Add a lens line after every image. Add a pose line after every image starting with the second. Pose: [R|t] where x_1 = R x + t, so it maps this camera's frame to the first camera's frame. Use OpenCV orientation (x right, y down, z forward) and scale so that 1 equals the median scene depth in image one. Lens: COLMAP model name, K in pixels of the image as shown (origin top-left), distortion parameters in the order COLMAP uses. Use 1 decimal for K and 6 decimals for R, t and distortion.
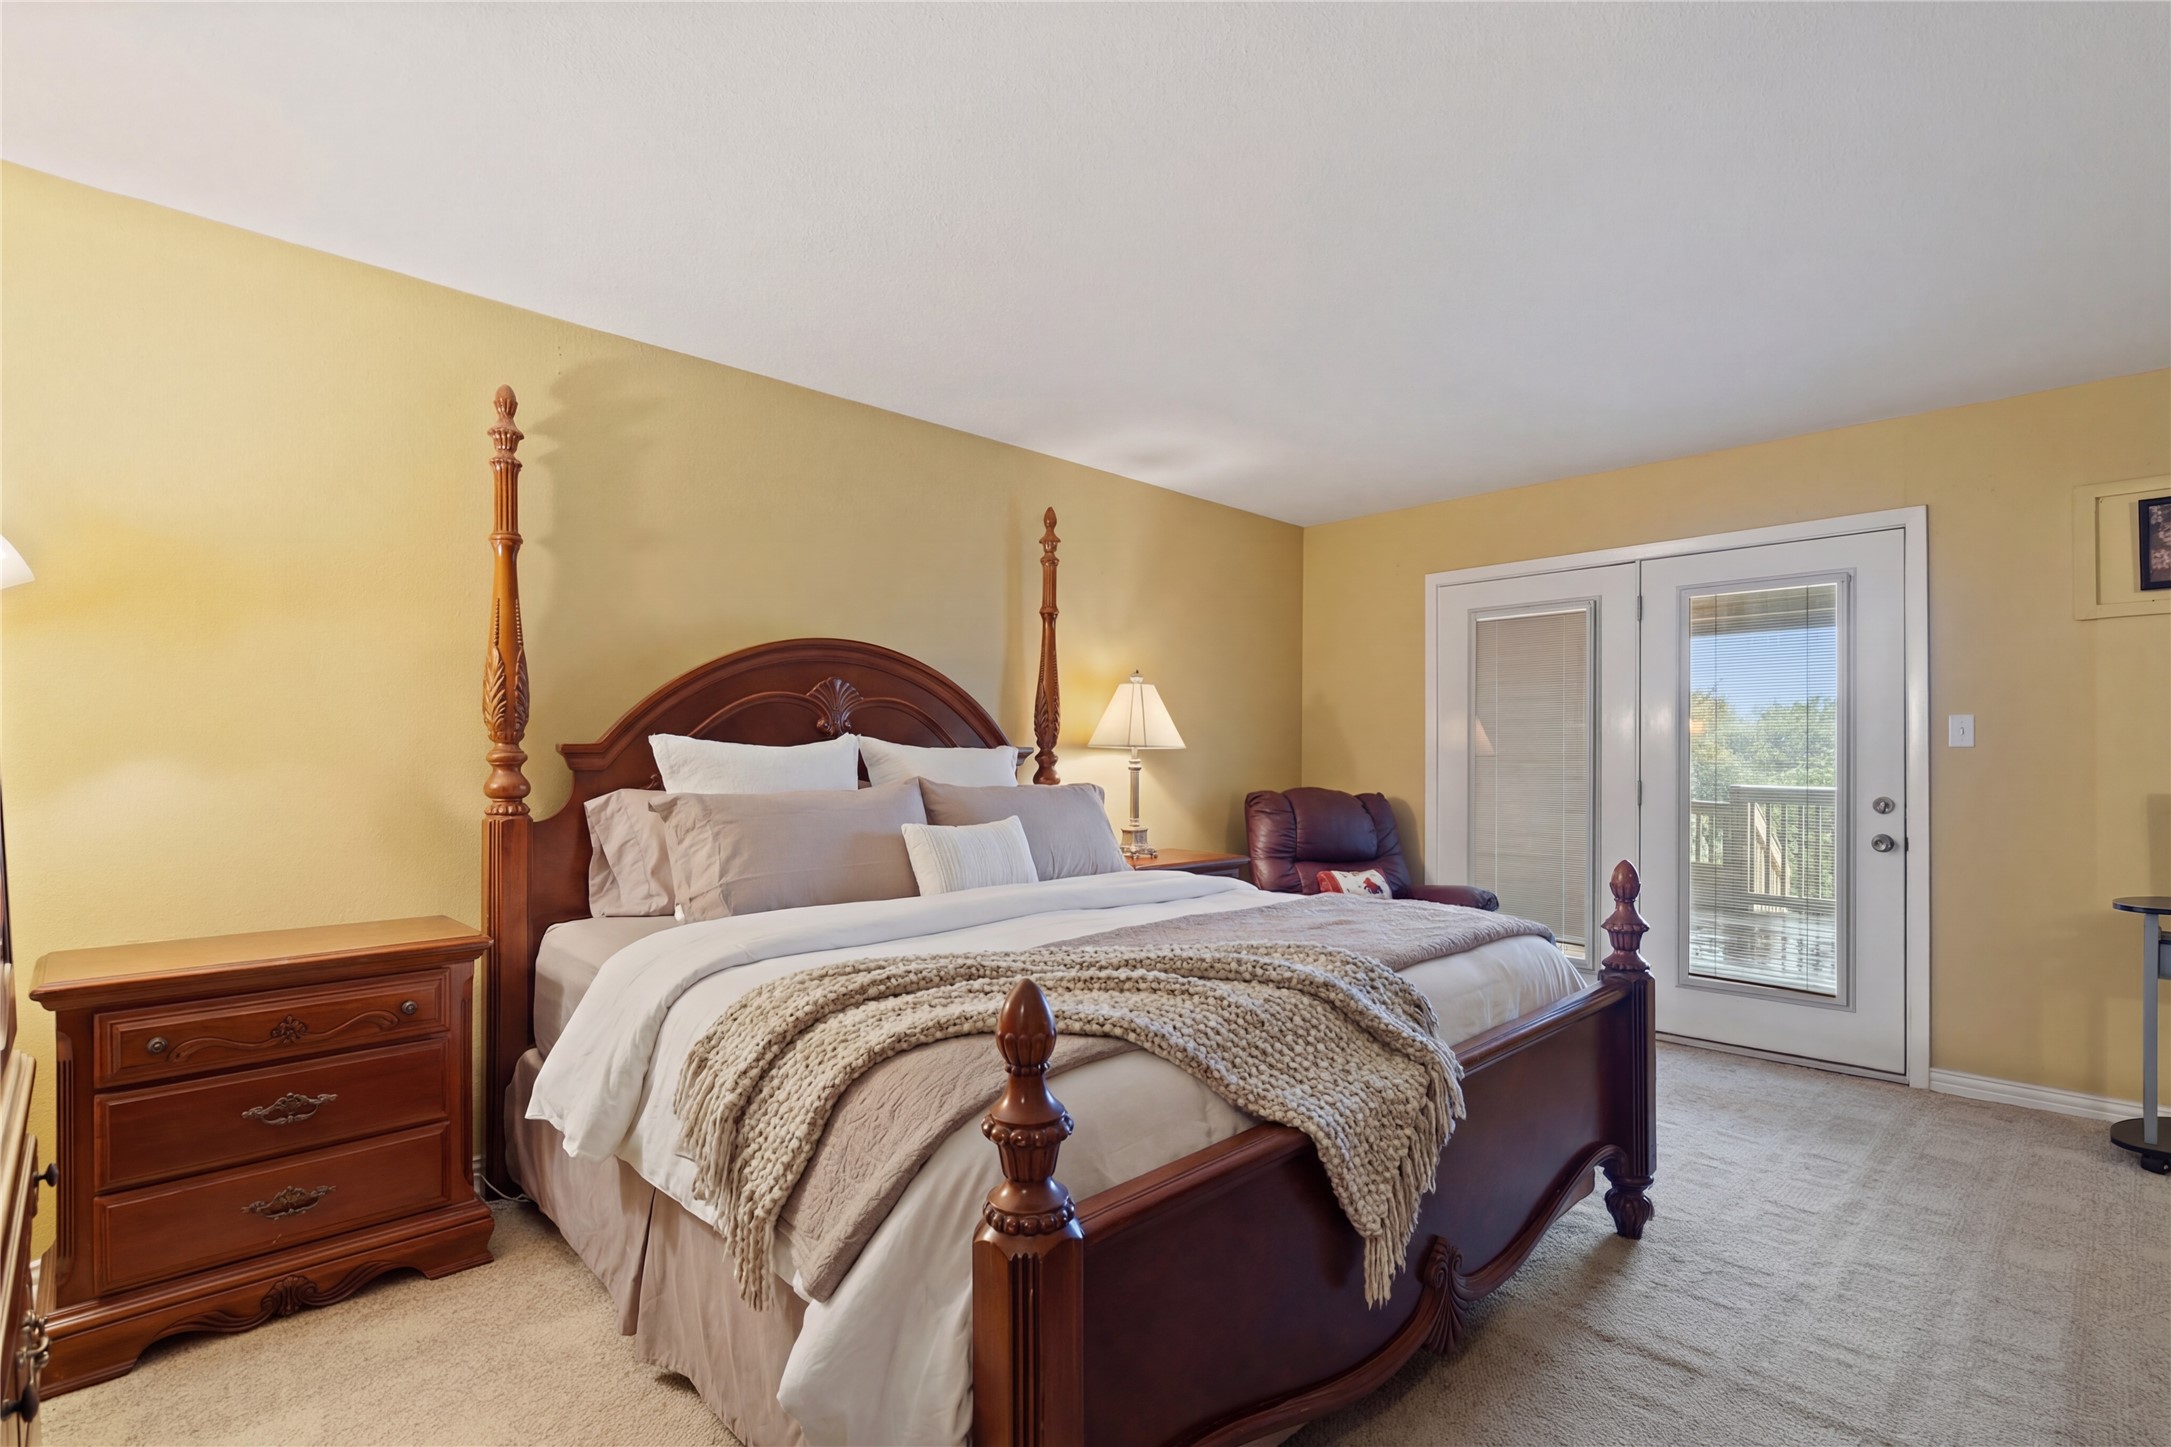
lens RADIAL K [[1014.4, 0, 1083.9], [0, 1014.4, 742.2], [0, 0, 1]] dist [-0.004474, 0.000489]
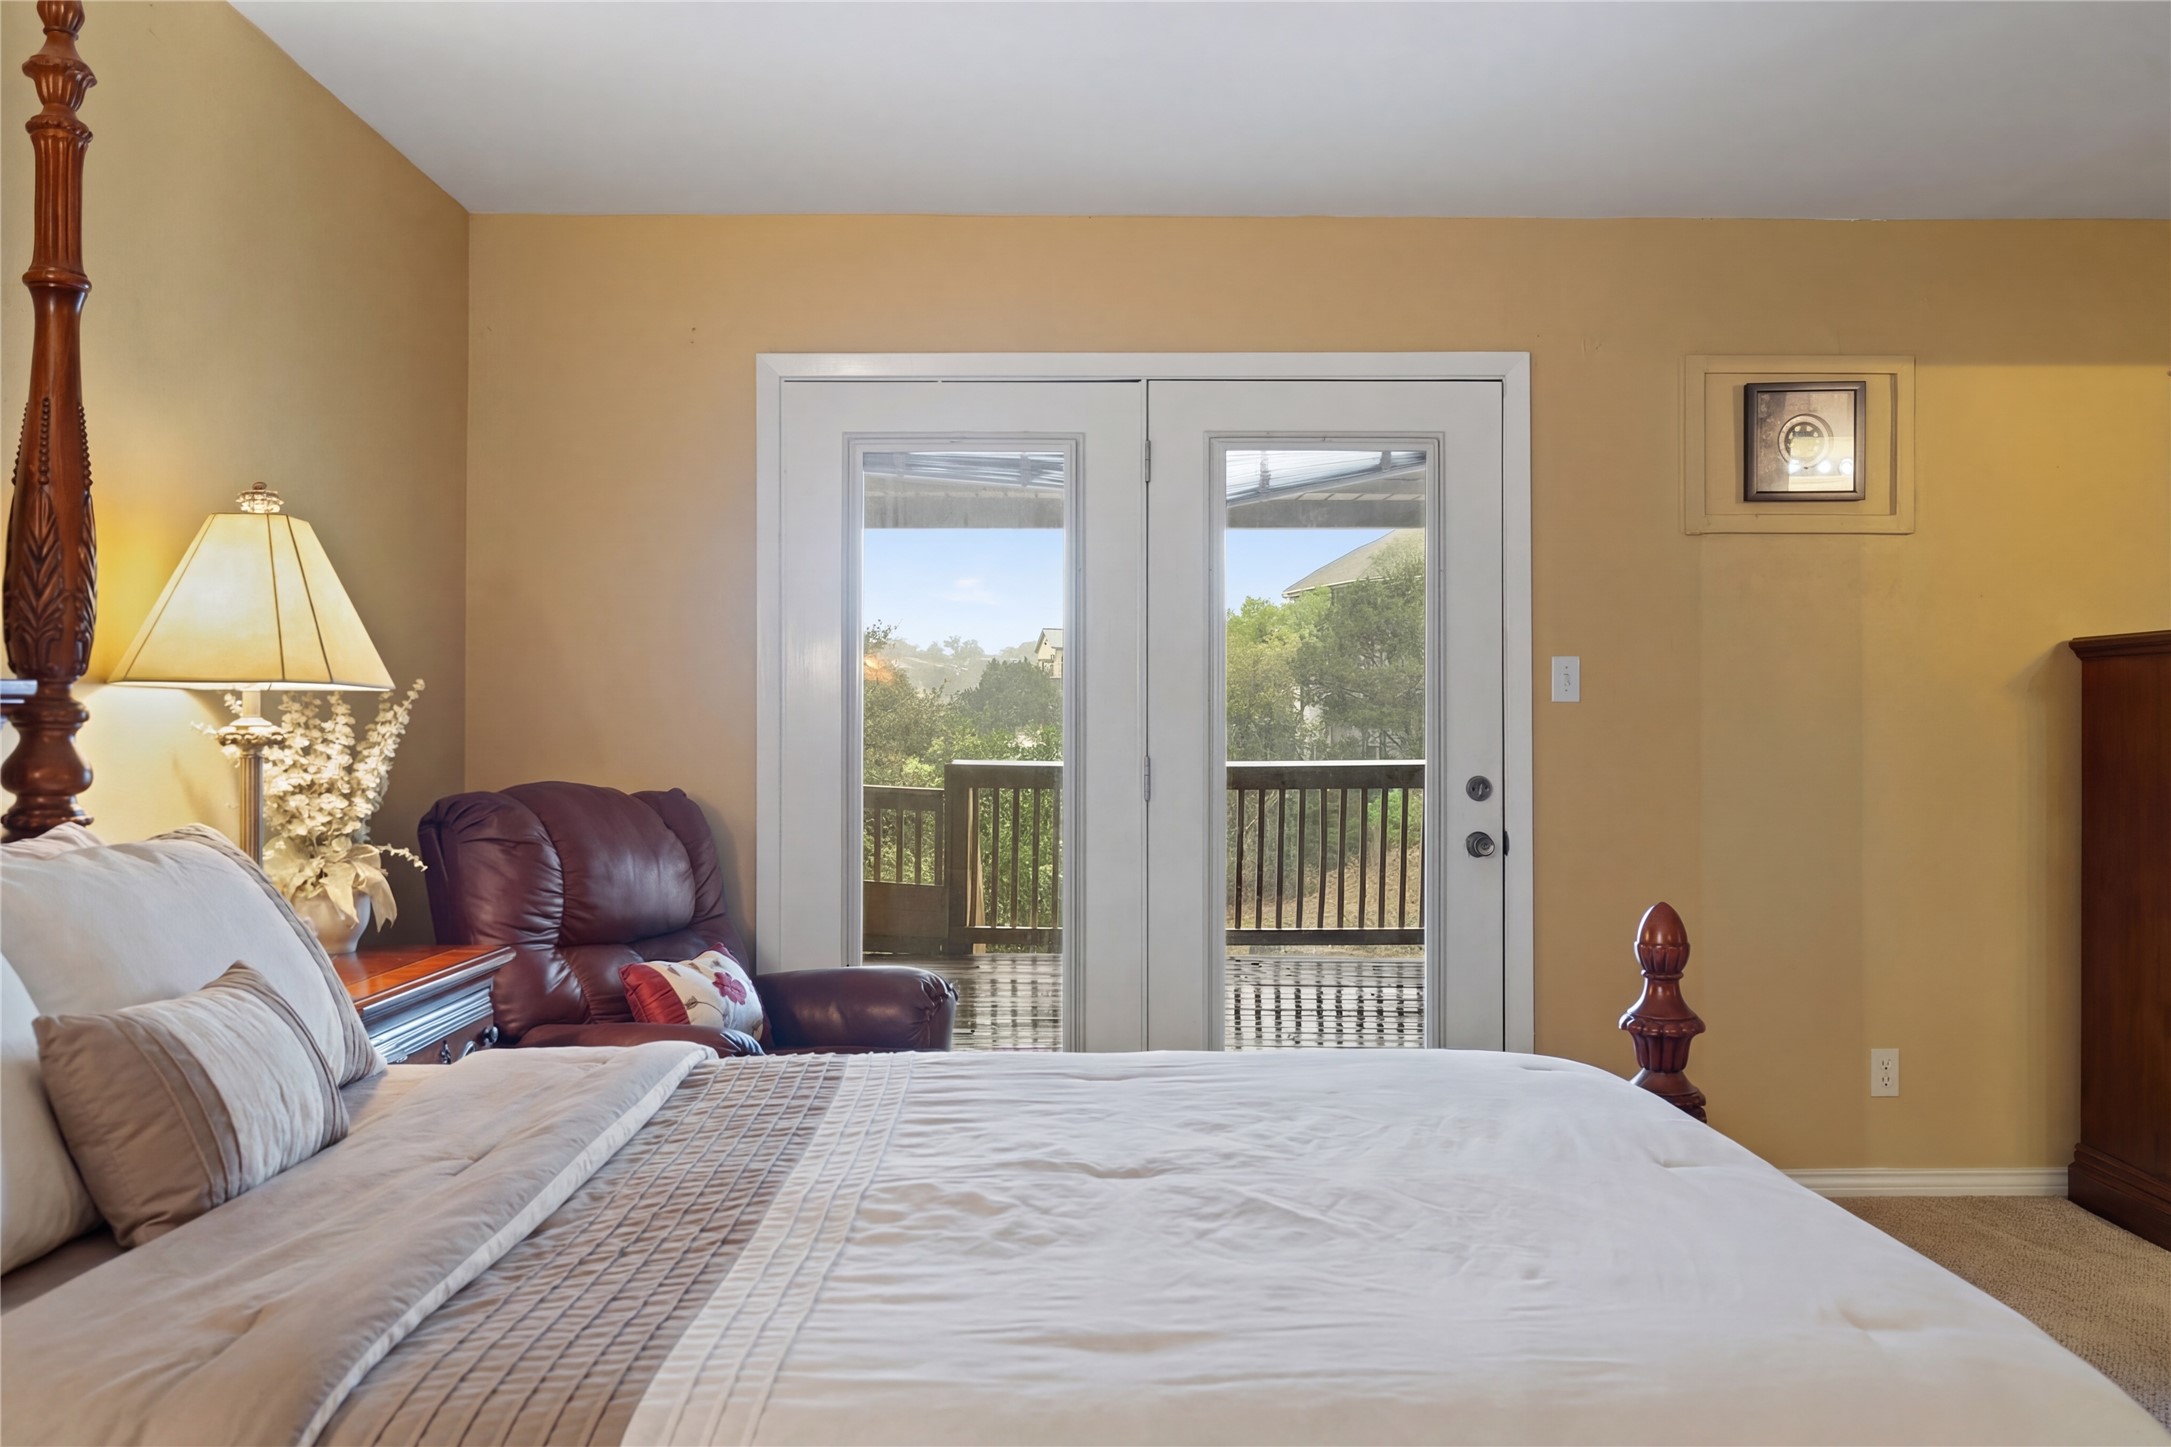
lens RADIAL K [[1751.2, 0, 1079.0], [0, 1751.2, 721.6], [0, 0, 1]] dist [0.000685, -0.000634]
pose [[0.699667, 0.002543, 0.714464, -0.213970], [-0.011992, 0.999895, 0.008185, 0.010646], [-0.714368, -0.014294, 0.699624, 0.342502]]
